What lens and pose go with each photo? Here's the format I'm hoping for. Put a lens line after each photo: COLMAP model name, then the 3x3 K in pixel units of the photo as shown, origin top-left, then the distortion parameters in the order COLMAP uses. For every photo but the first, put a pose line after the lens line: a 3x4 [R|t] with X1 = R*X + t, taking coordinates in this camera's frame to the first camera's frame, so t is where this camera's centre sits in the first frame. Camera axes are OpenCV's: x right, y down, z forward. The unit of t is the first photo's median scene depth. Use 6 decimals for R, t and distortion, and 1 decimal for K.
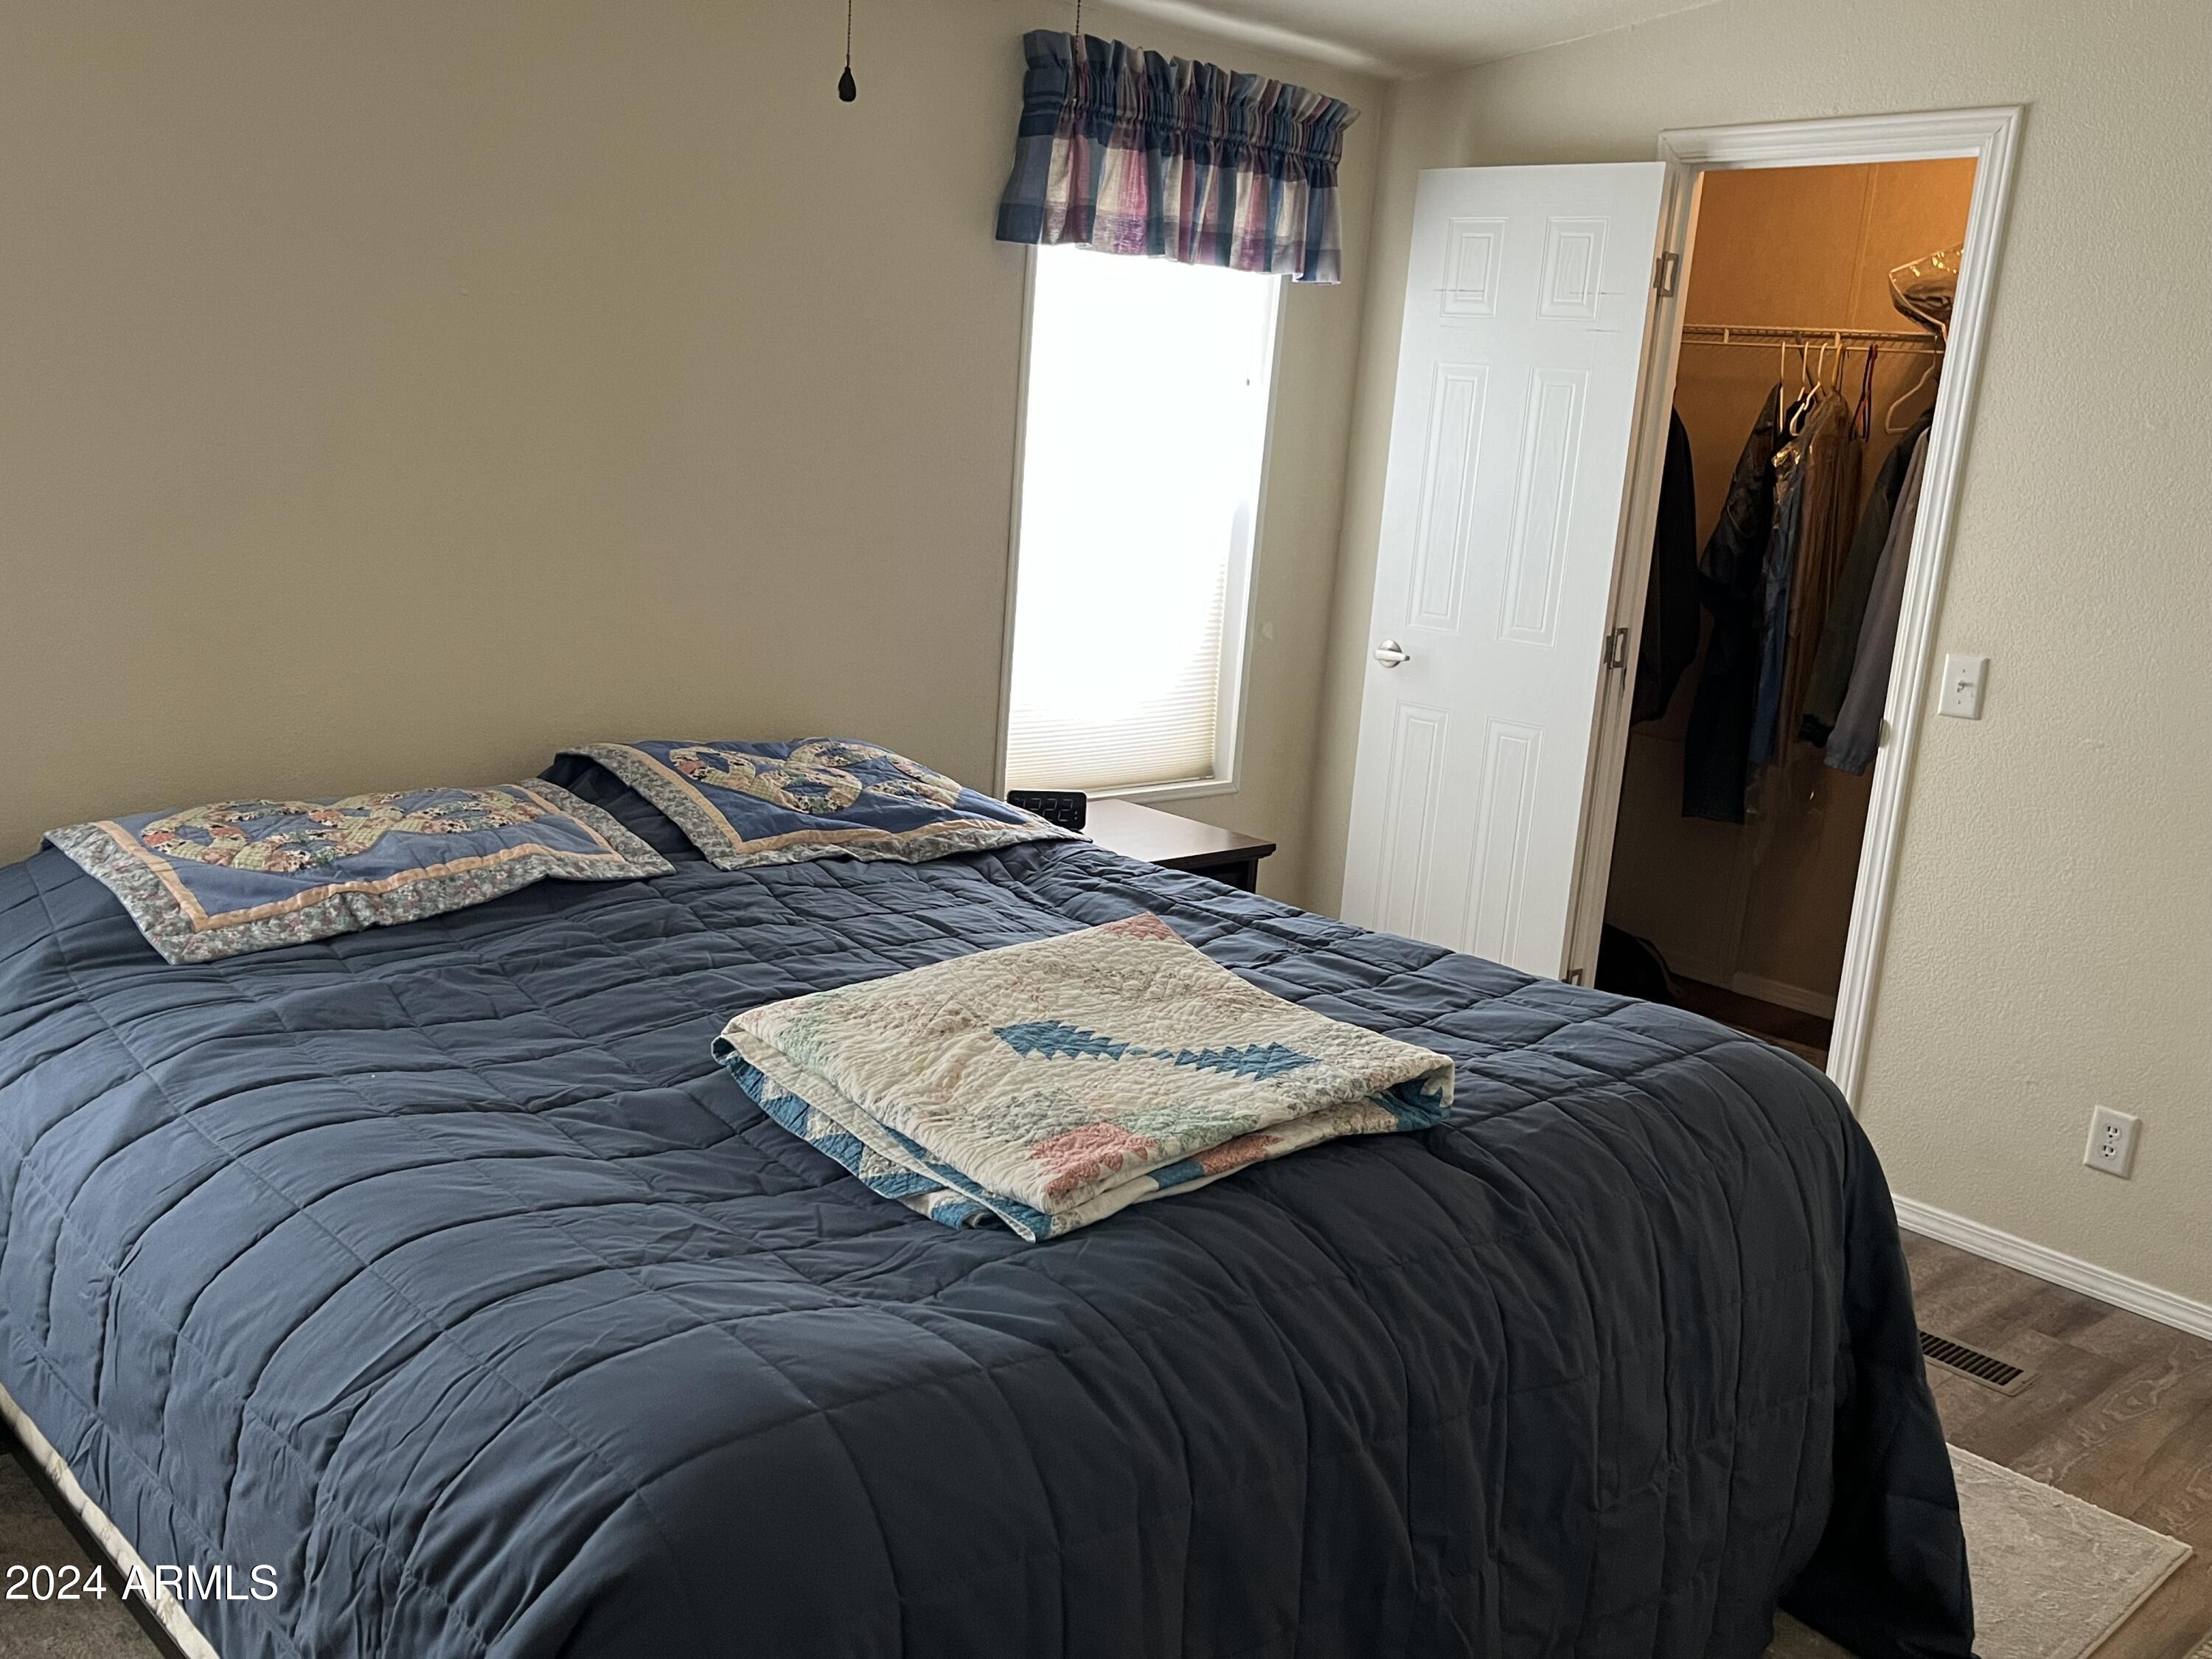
lens RADIAL K [[1936.4, 0, 1096.2], [0, 1936.4, 836.8], [0, 0, 1]] dist [0.068290, -0.065486]
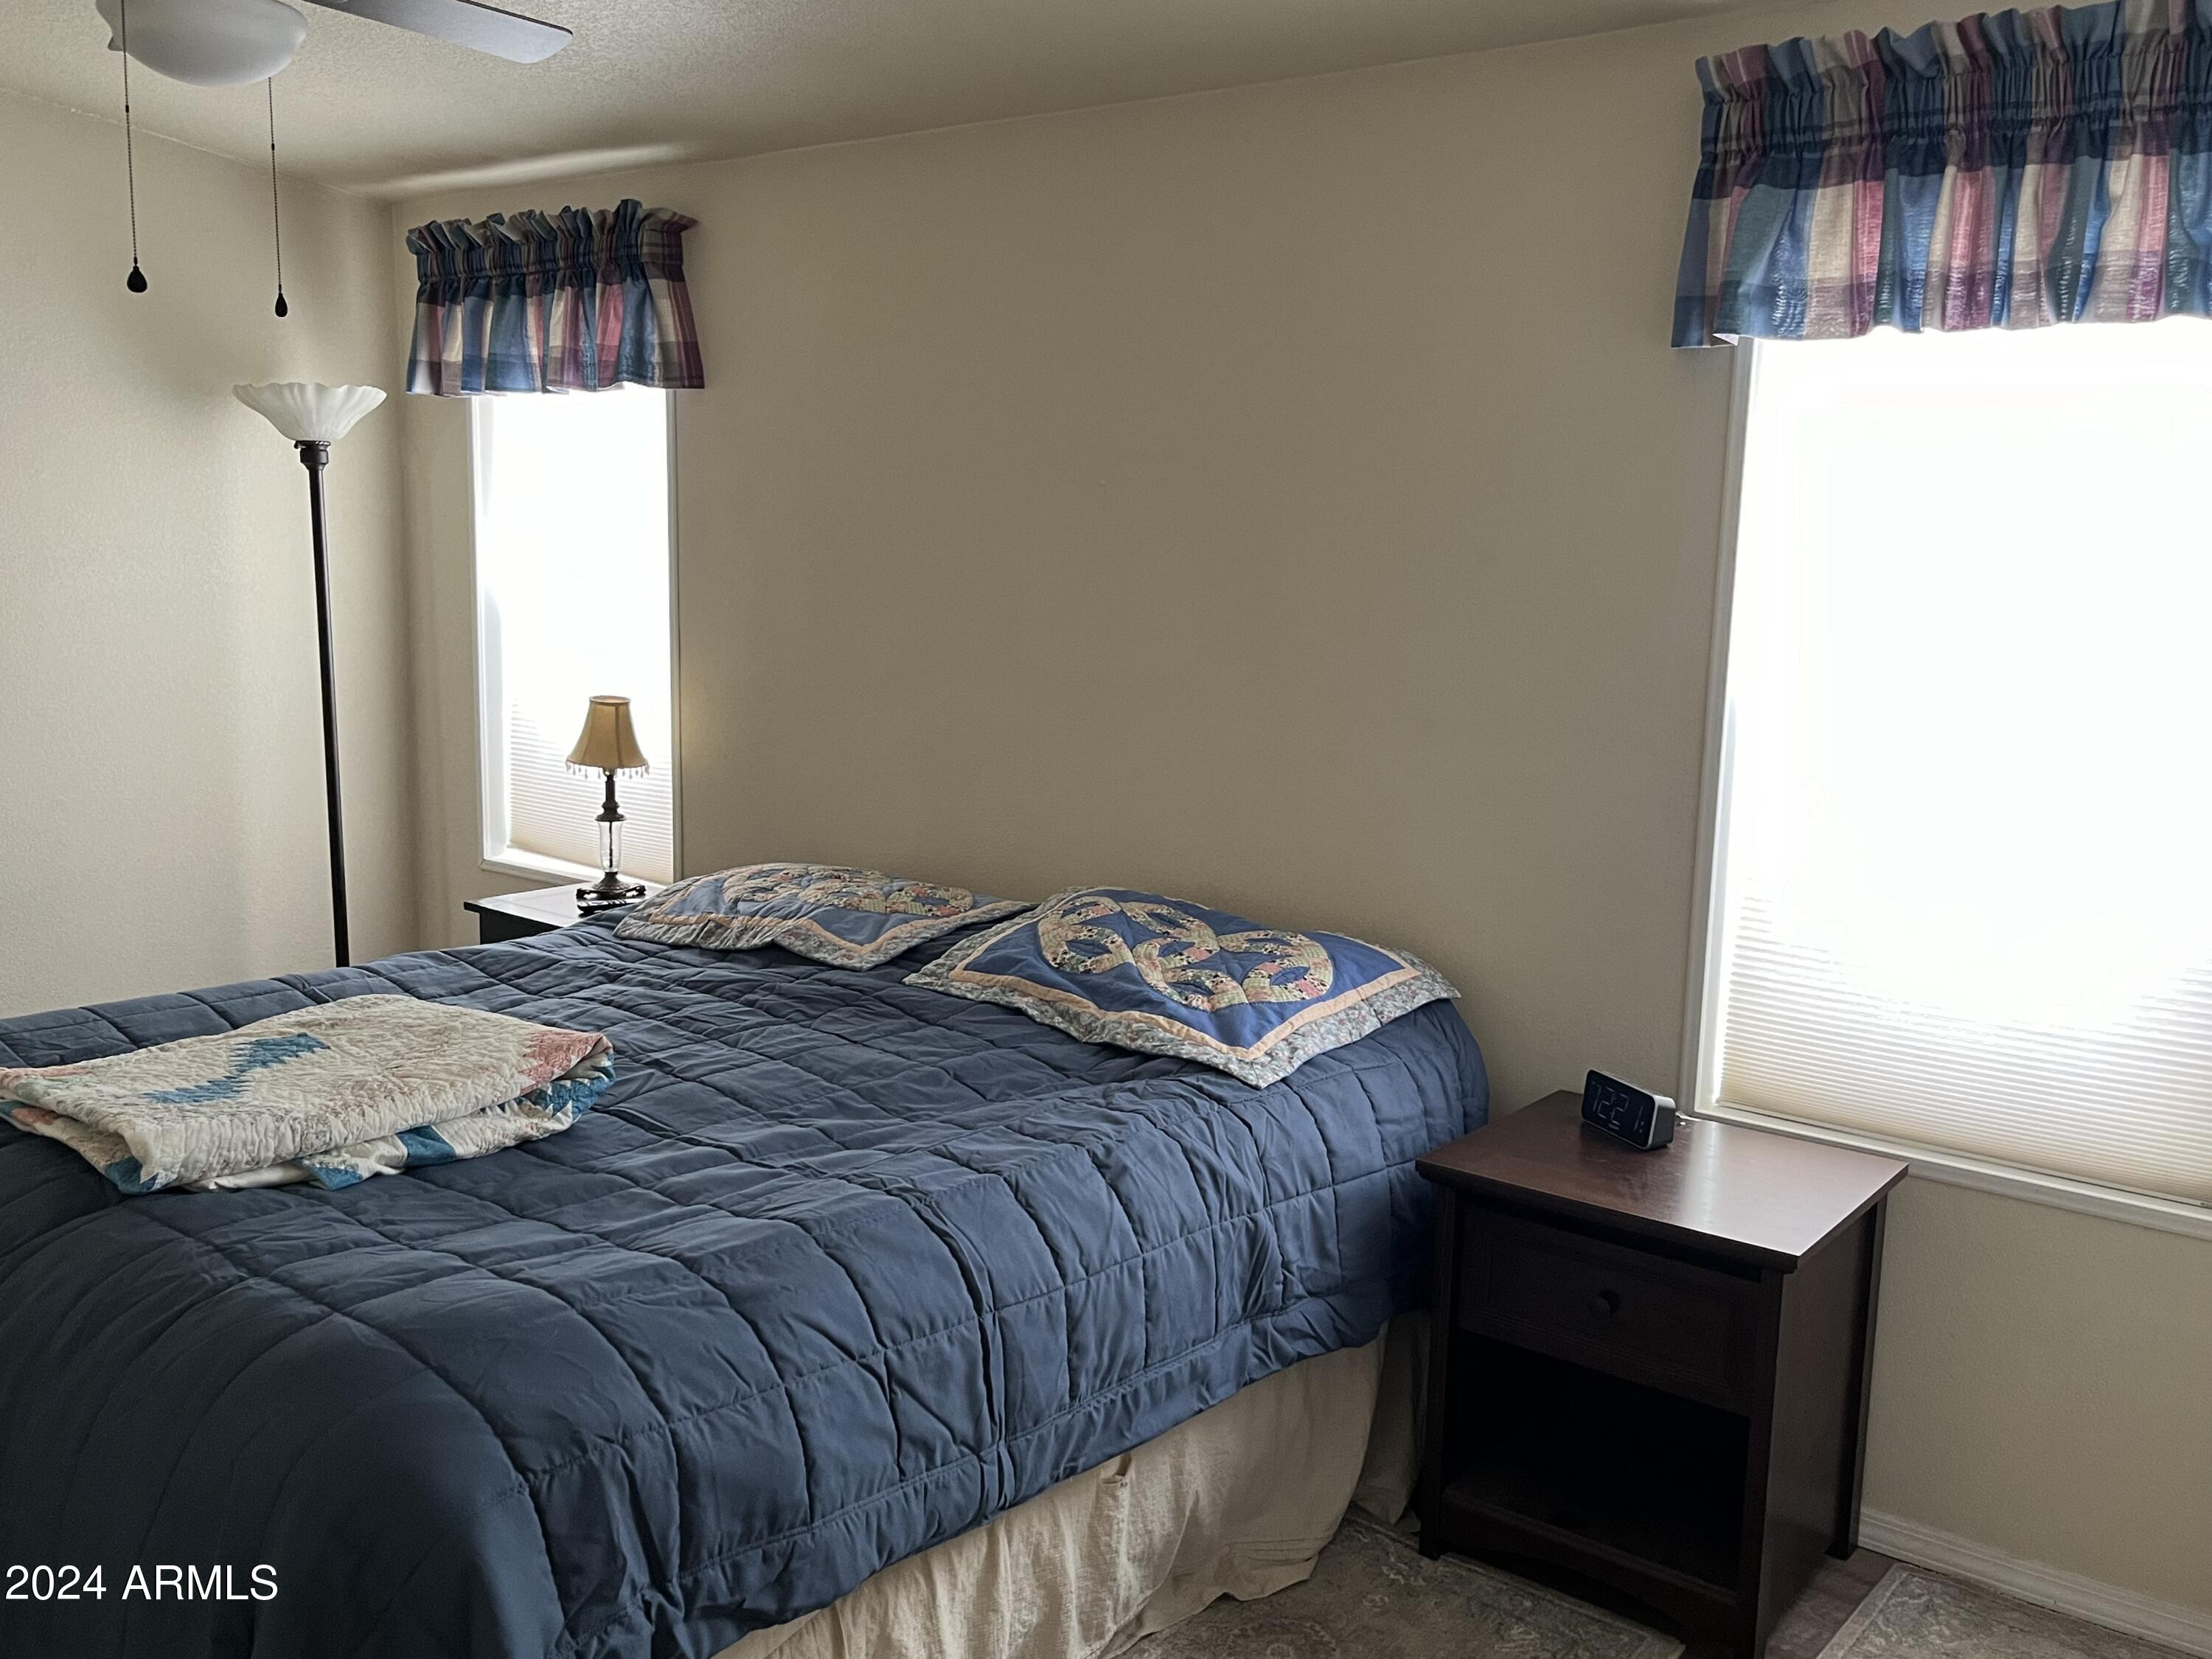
lens RADIAL K [[1936.4, 0, 1096.2], [0, 1936.4, 836.8], [0, 0, 1]] dist [0.068290, -0.065486]
pose [[0.148330, 0.088537, -0.984967, 0.660299], [-0.226526, 0.972545, 0.053307, -0.107826], [0.962644, 0.215214, 0.164313, 0.677314]]
